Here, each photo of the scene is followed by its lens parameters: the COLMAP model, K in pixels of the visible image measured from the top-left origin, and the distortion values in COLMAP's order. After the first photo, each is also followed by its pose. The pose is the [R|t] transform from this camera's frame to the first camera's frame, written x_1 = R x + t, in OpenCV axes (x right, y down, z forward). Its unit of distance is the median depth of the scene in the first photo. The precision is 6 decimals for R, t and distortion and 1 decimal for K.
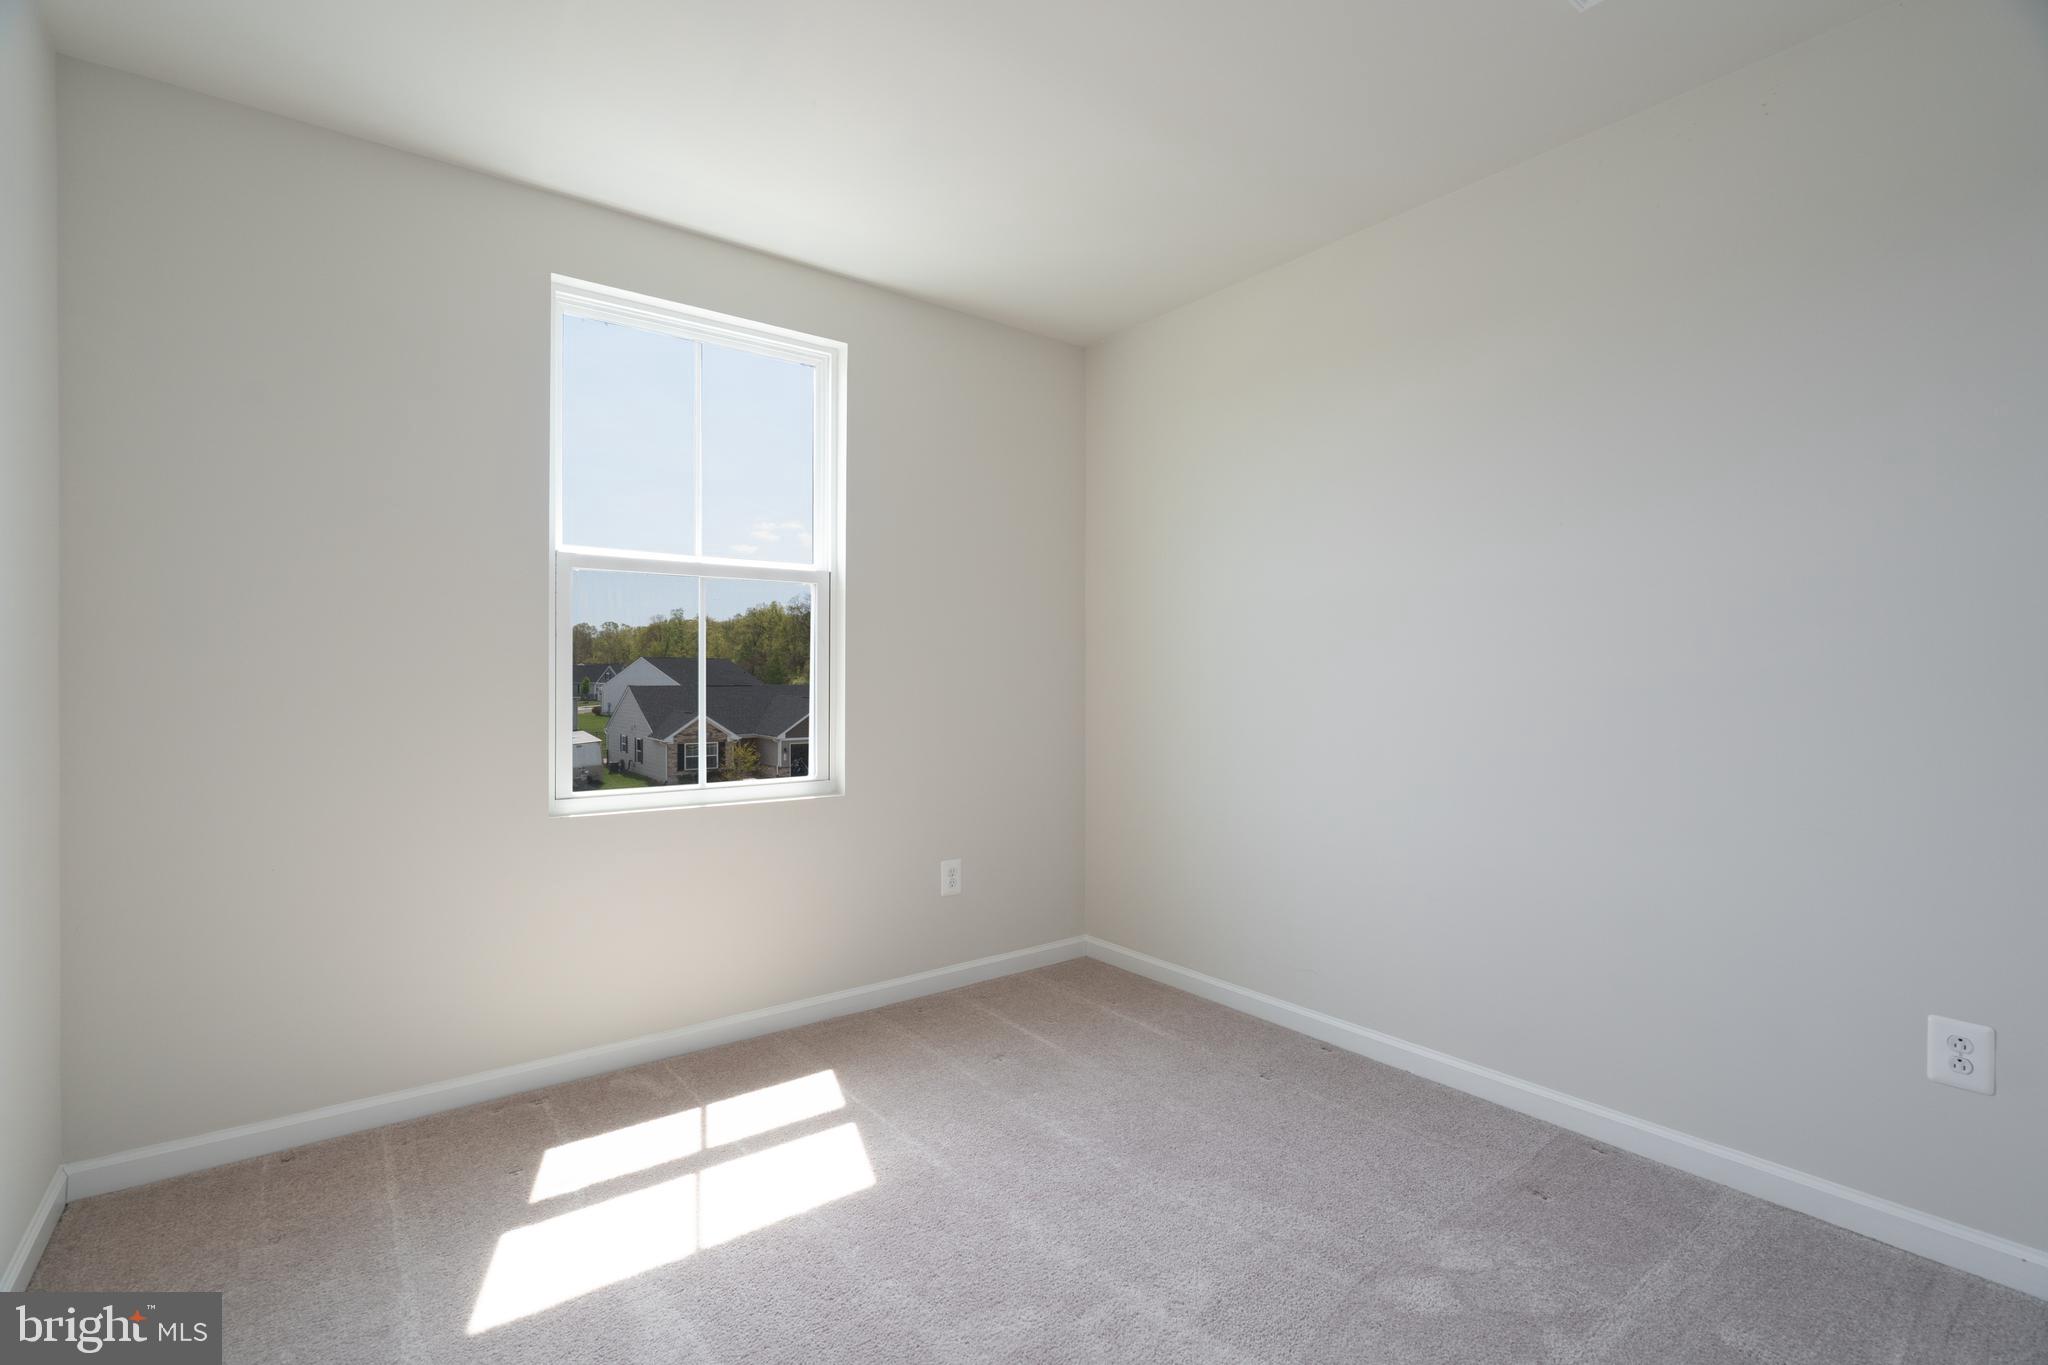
lens RADIAL K [[927.6, 0, 1027.0], [0, 927.6, 670.9], [0, 0, 1]] dist [0.000150, 0.000155]
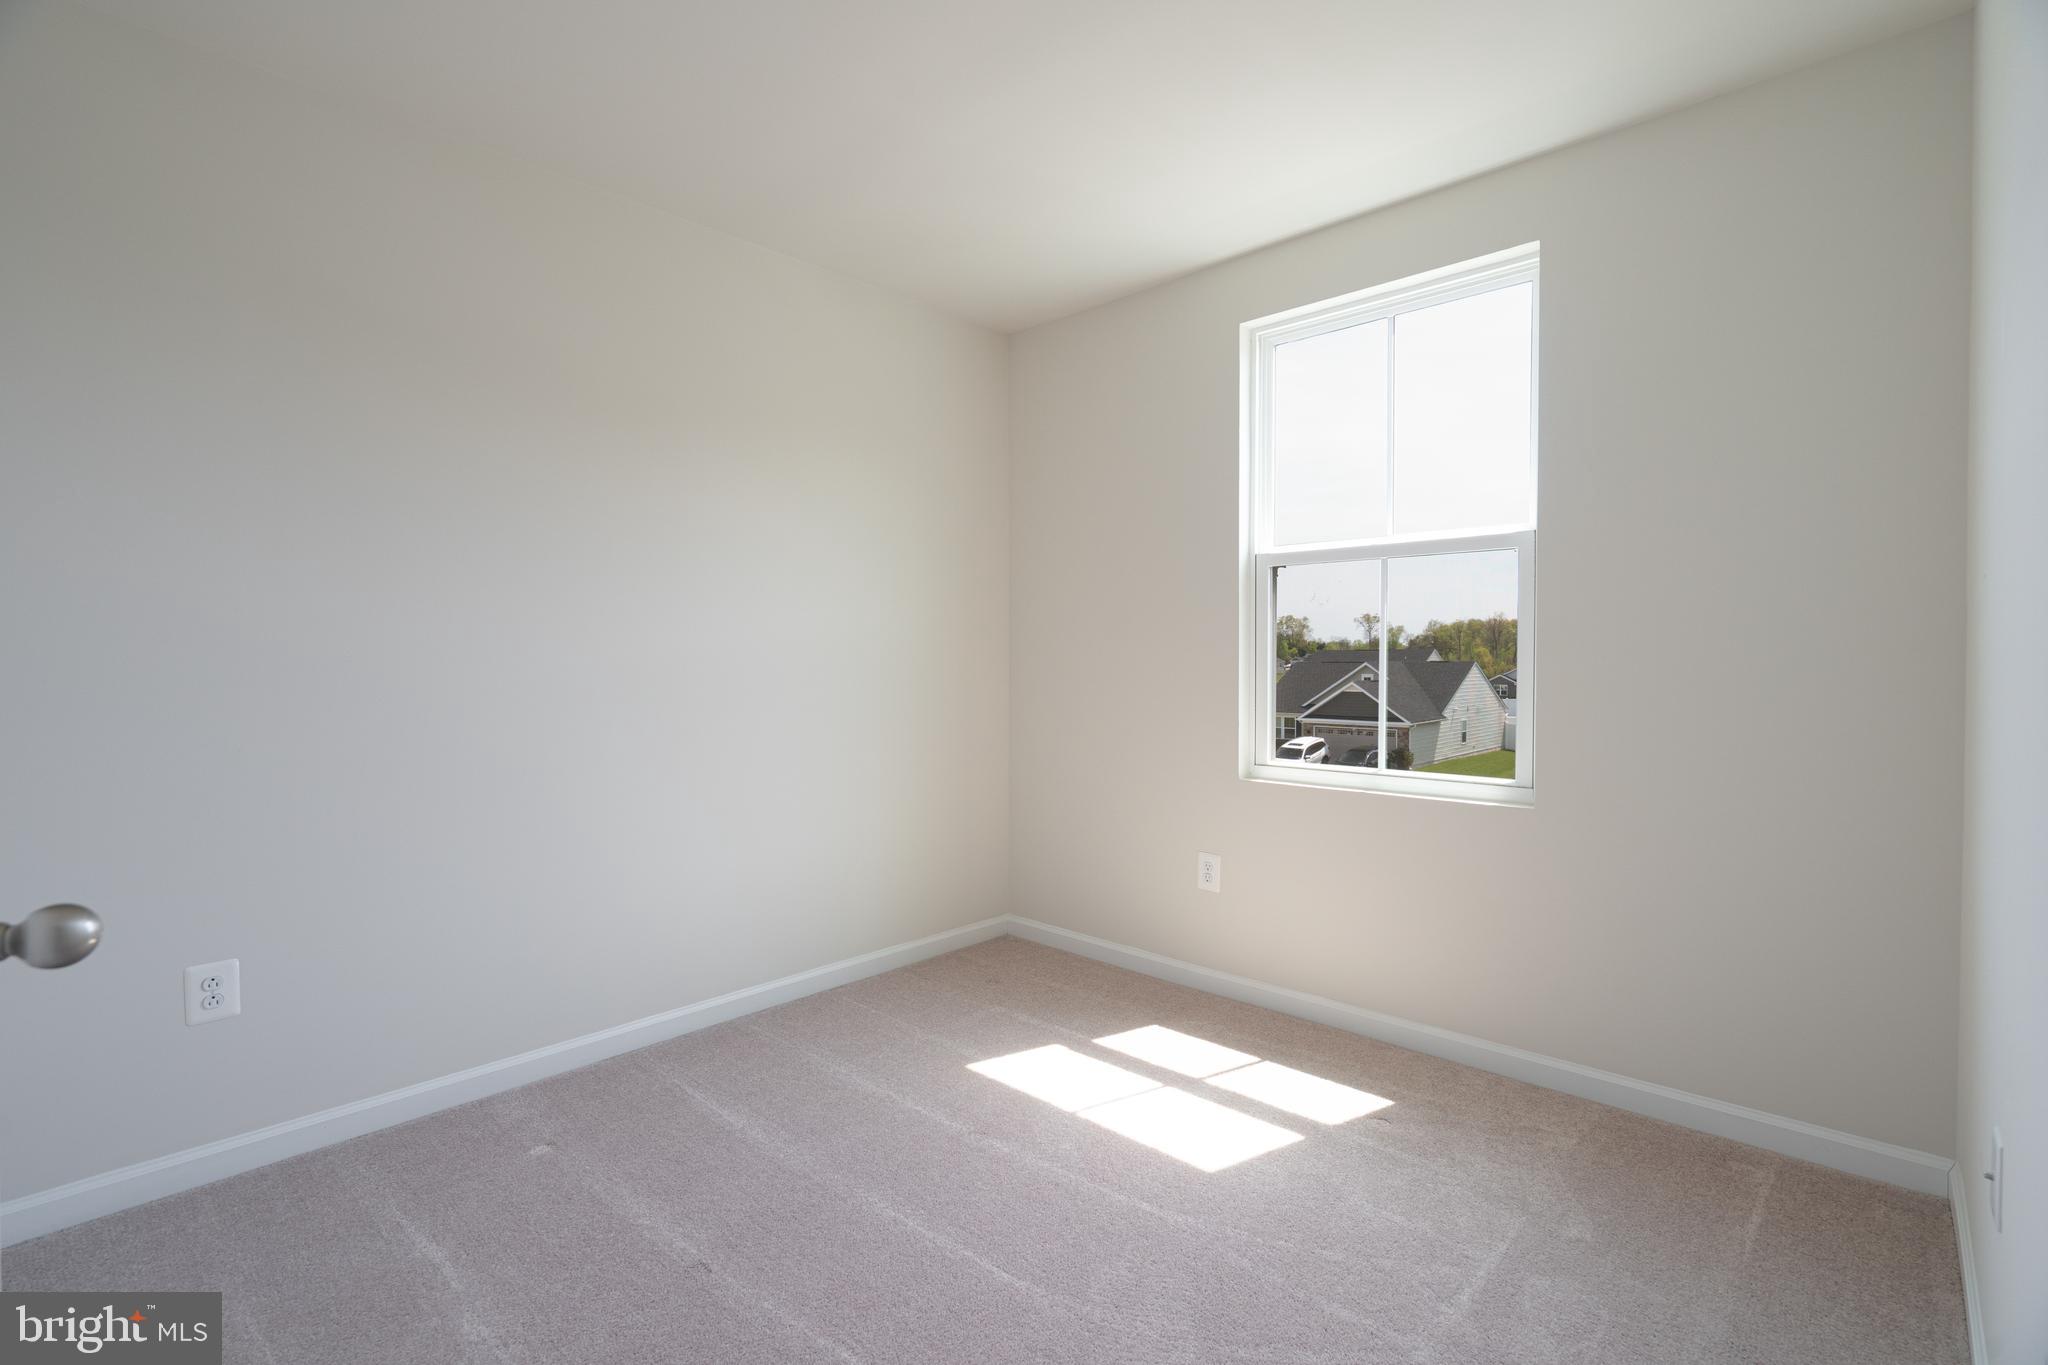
lens RADIAL K [[927.6, 0, 1027.0], [0, 927.6, 670.9], [0, 0, 1]] dist [0.000150, 0.000155]
pose [[0.150986, -0.005314, -0.988522, 0.669043], [0.002398, 0.999985, -0.005010, 0.026193], [0.988533, -0.001615, 0.150996, 0.574133]]
